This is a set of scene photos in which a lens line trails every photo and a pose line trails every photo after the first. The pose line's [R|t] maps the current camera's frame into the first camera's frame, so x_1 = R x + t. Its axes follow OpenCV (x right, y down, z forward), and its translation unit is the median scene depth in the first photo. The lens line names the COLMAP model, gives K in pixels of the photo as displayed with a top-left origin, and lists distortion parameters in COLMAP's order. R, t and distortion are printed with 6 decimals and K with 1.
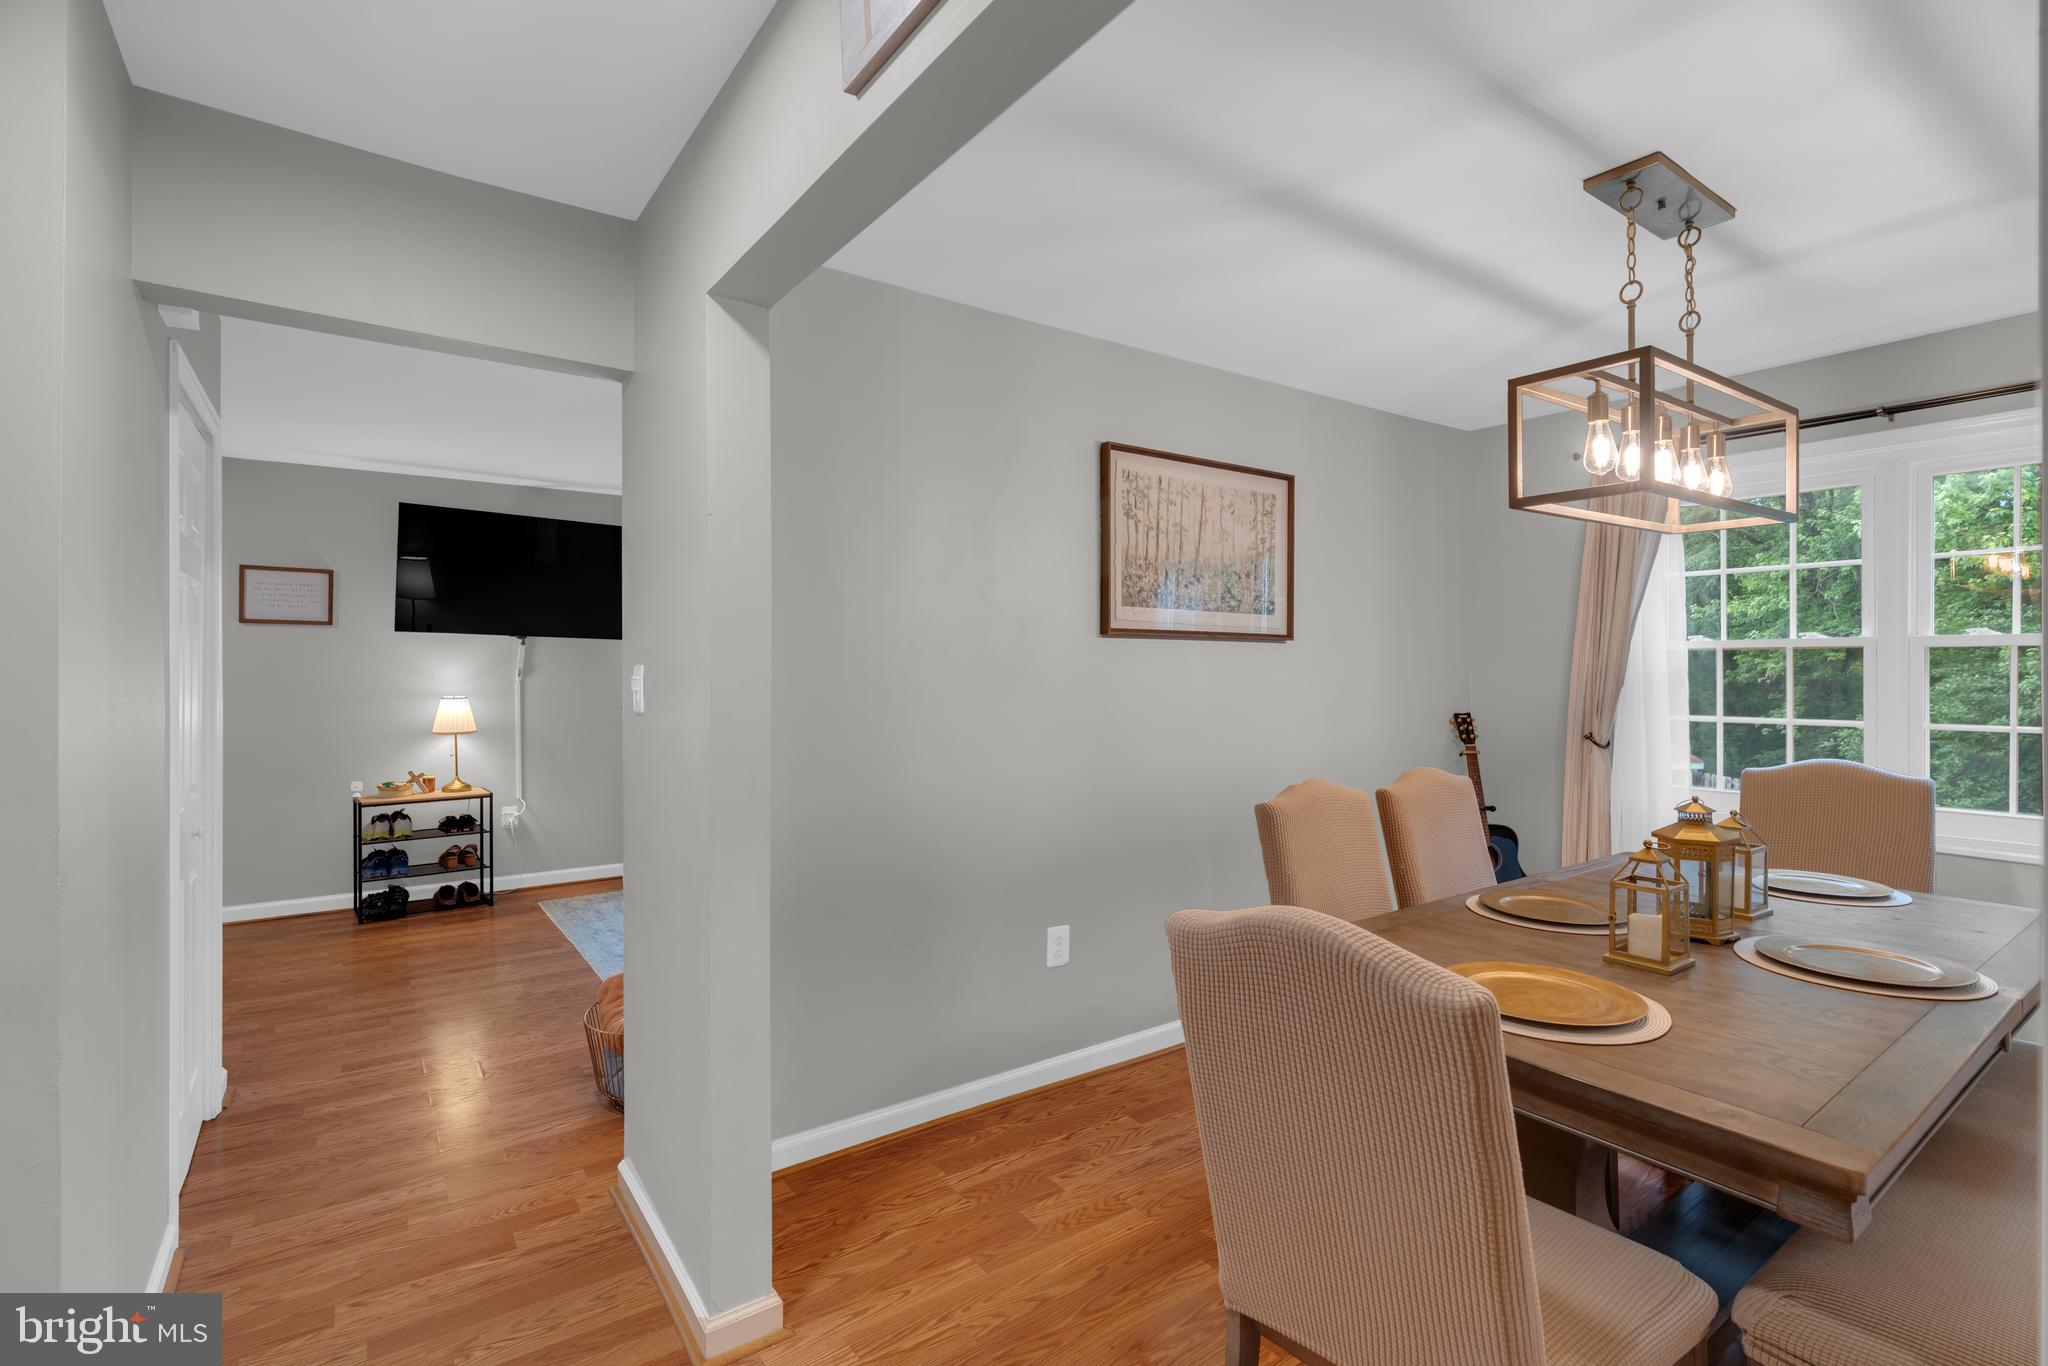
lens RADIAL K [[927.4, 0, 1015.7], [0, 927.4, 671.0], [0, 0, 1]] dist [-0.005090, -0.000685]
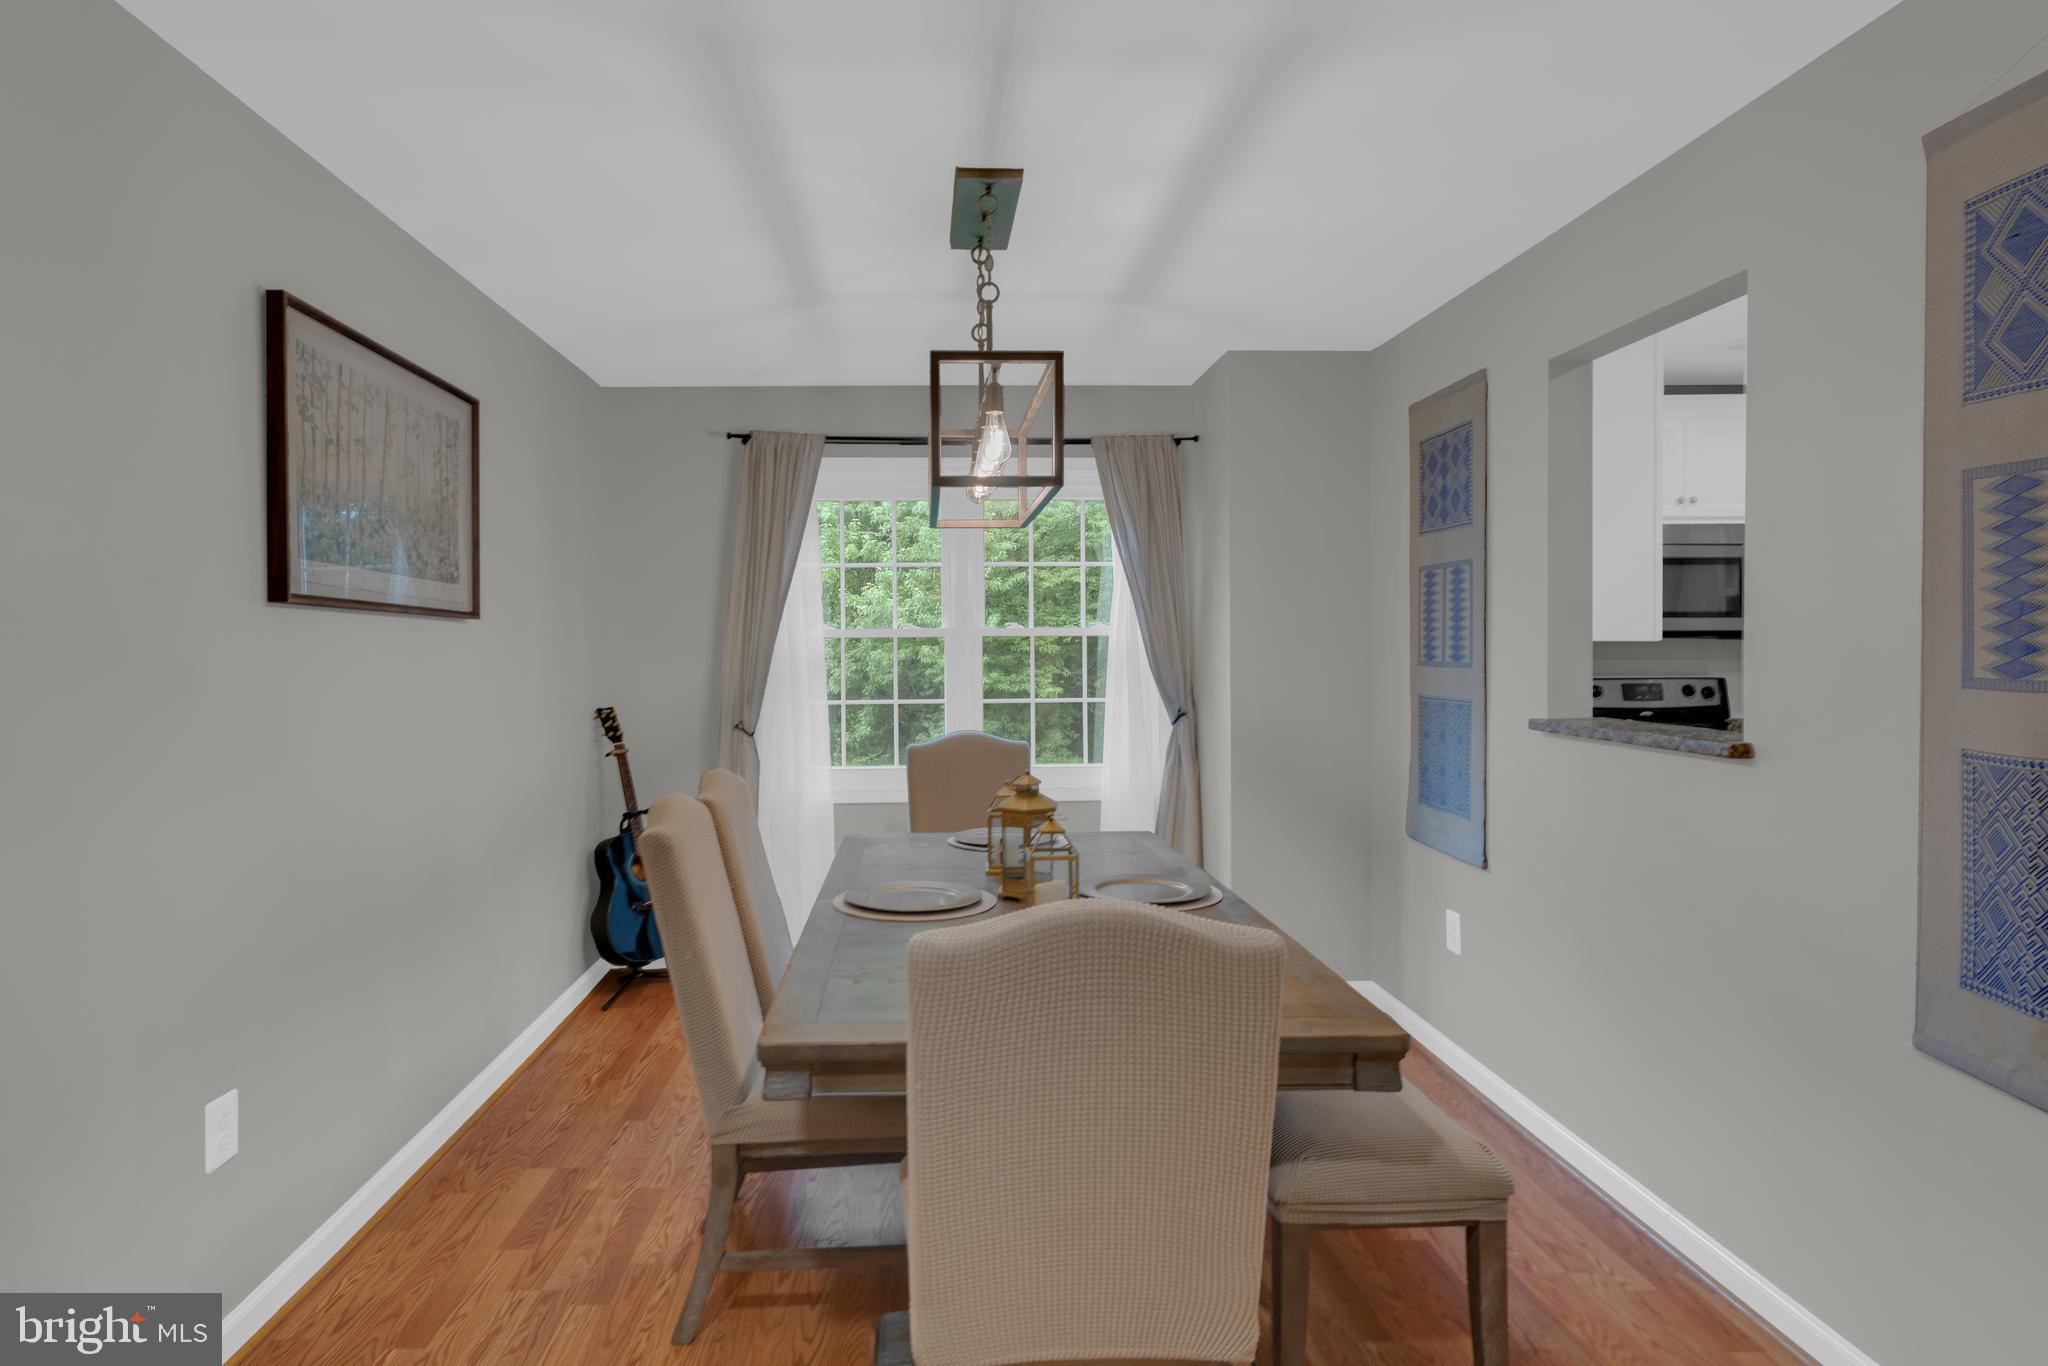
lens RADIAL K [[1055.4, 0, 1012.9], [0, 1055.4, 672.5], [0, 0, 1]] dist [-0.004051, 0.000464]
pose [[0.565080, -0.017112, 0.824859, -0.215186], [0.008336, 0.999852, 0.015031, 0.000643], [-0.824994, -0.001618, 0.565139, 0.210437]]
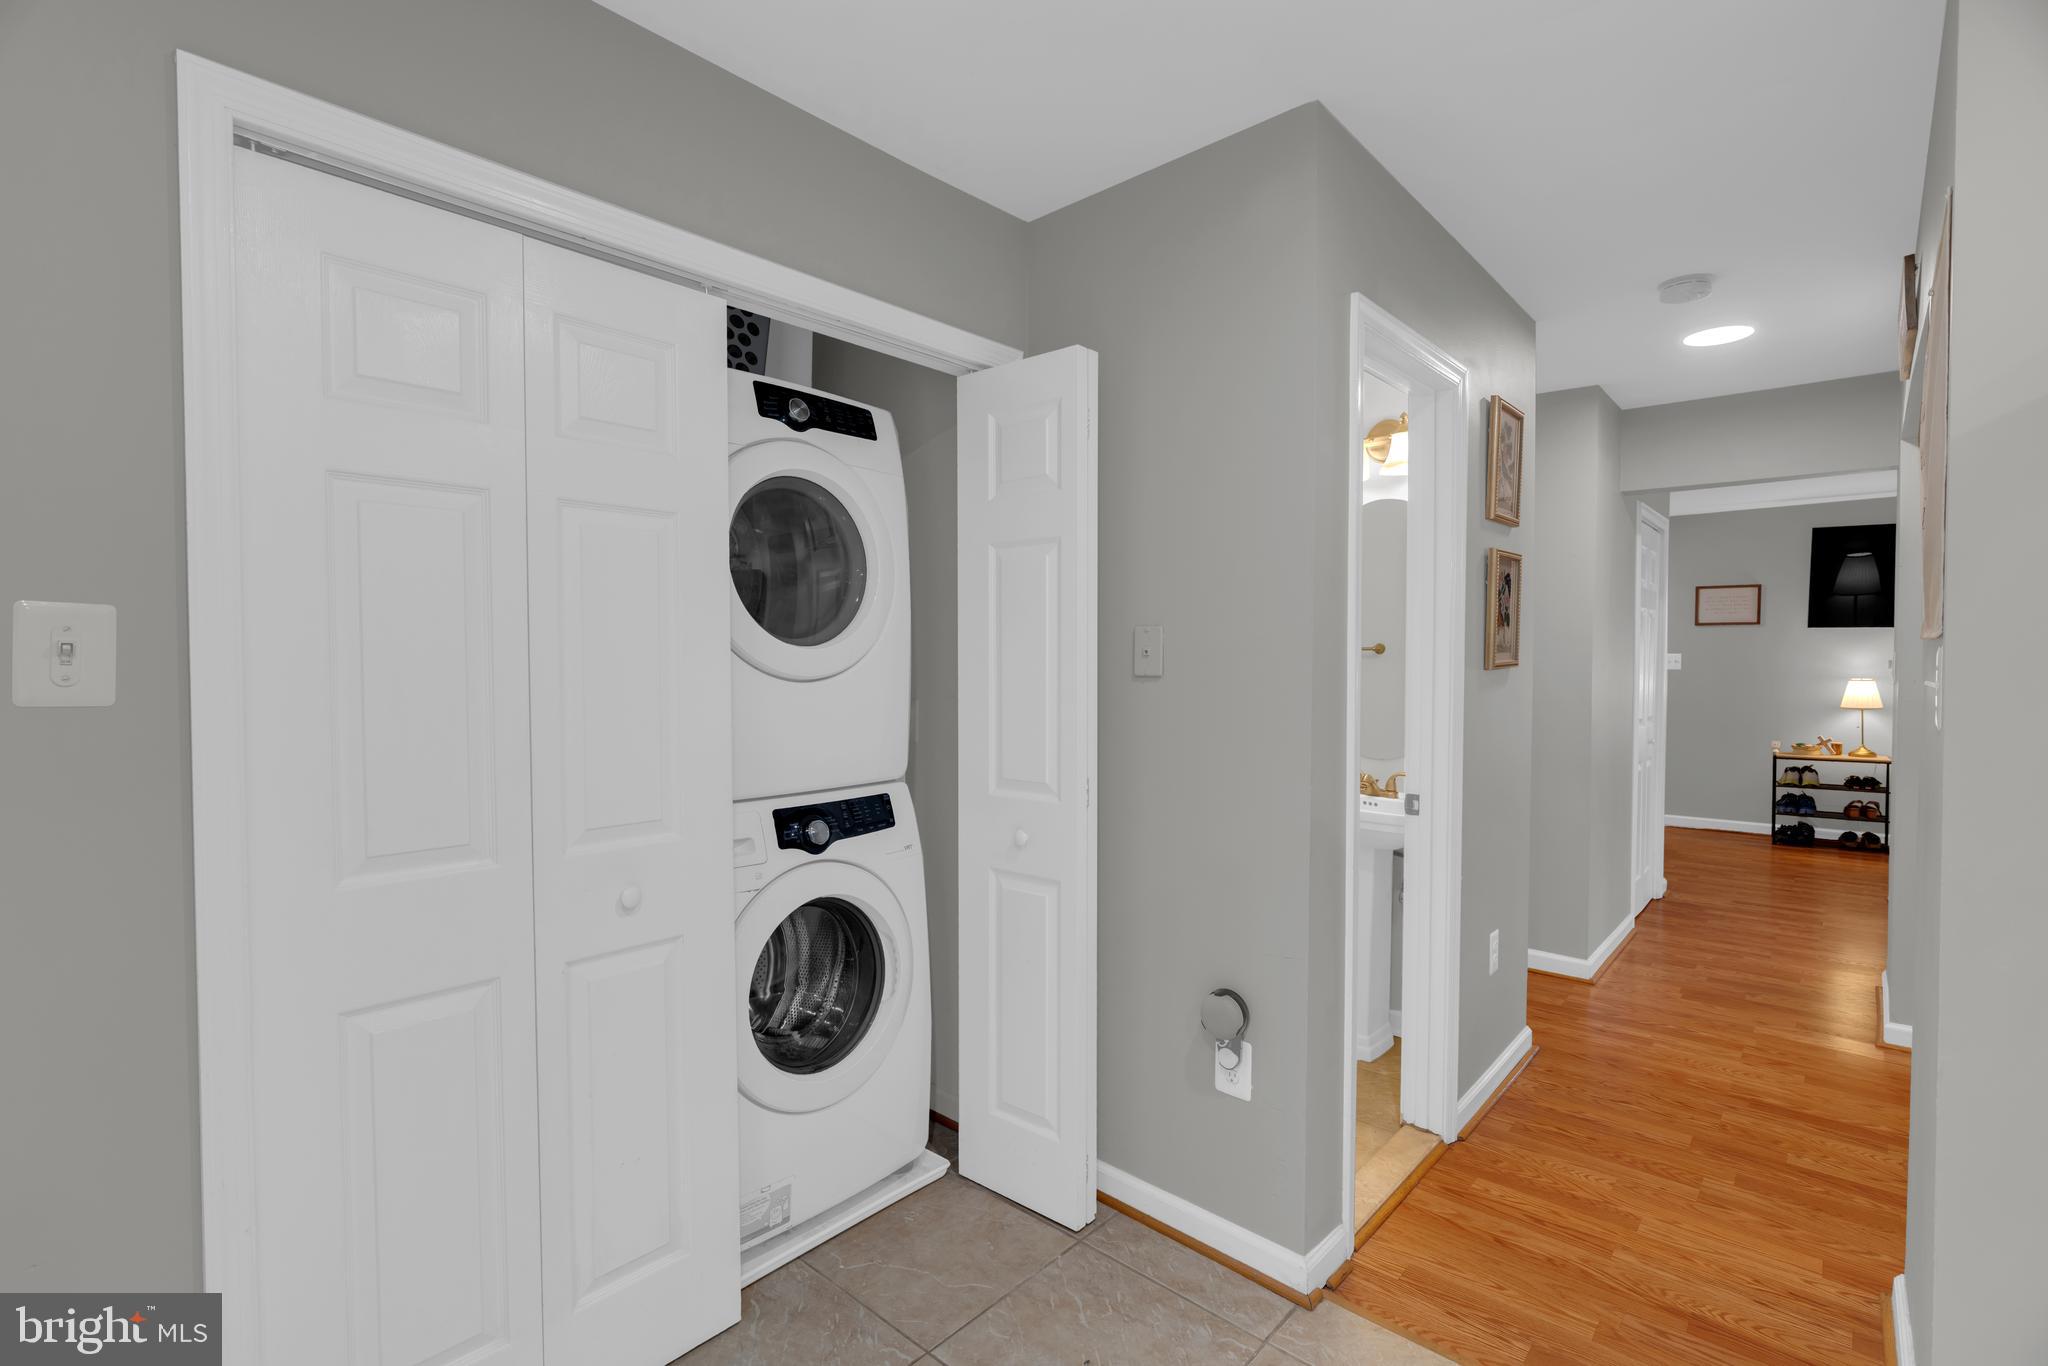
lens RADIAL K [[948.7, 0, 1010.8], [0, 948.7, 687.0], [0, 0, 1]] dist [0.000837, 0.000261]
pose [[0.211007, 0.026400, -0.977128, 0.375903], [0.000149, 0.999634, 0.027041, 0.004369], [0.977484, -0.005852, 0.210926, -0.355409]]
